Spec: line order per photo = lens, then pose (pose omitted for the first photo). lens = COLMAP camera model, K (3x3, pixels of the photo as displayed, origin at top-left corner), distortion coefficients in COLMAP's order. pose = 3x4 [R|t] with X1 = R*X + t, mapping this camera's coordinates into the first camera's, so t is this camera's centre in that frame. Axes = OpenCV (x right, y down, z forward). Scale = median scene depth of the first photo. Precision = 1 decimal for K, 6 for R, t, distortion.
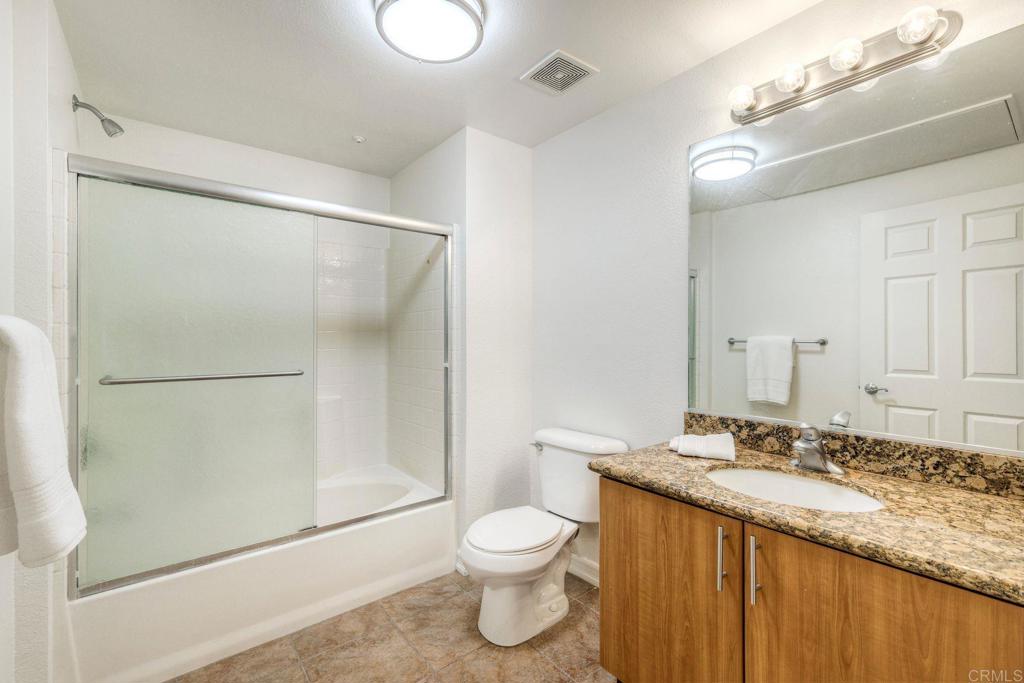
lens RADIAL K [[449.2, 0, 513.5], [0, 449.2, 337.4], [0, 0, 1]] dist [0.002003, -0.000162]
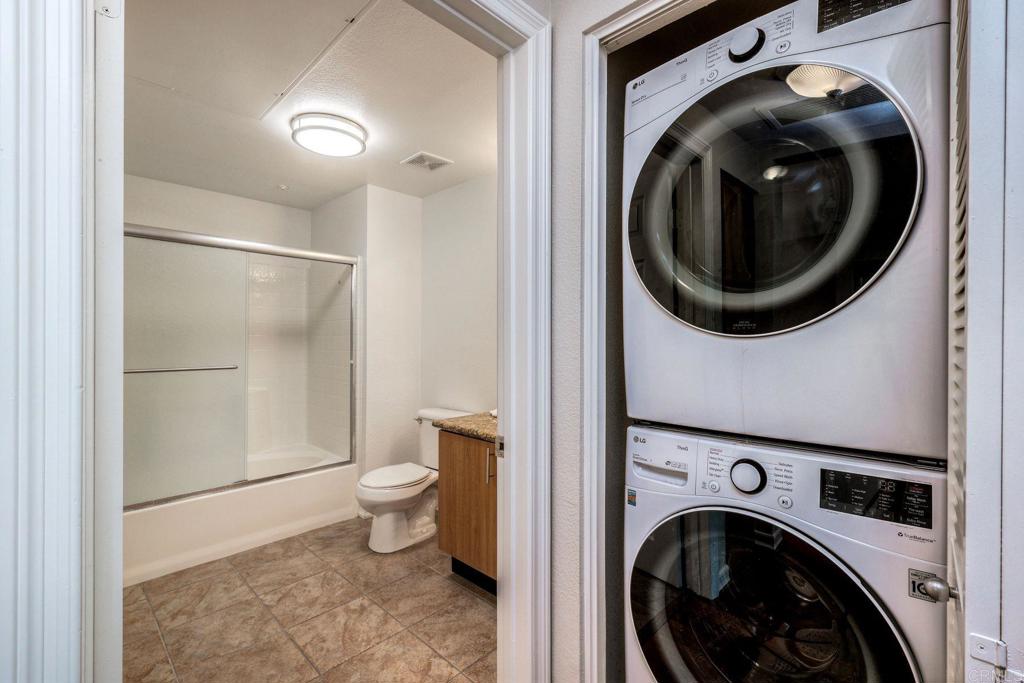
lens RADIAL K [[449.2, 0, 513.5], [0, 449.2, 337.4], [0, 0, 1]] dist [0.002003, -0.000162]
pose [[0.991646, 0.004934, 0.128896, 0.183487], [-0.004618, 0.999986, -0.002754, -0.011250], [-0.128908, 0.002135, 0.991654, -0.454797]]
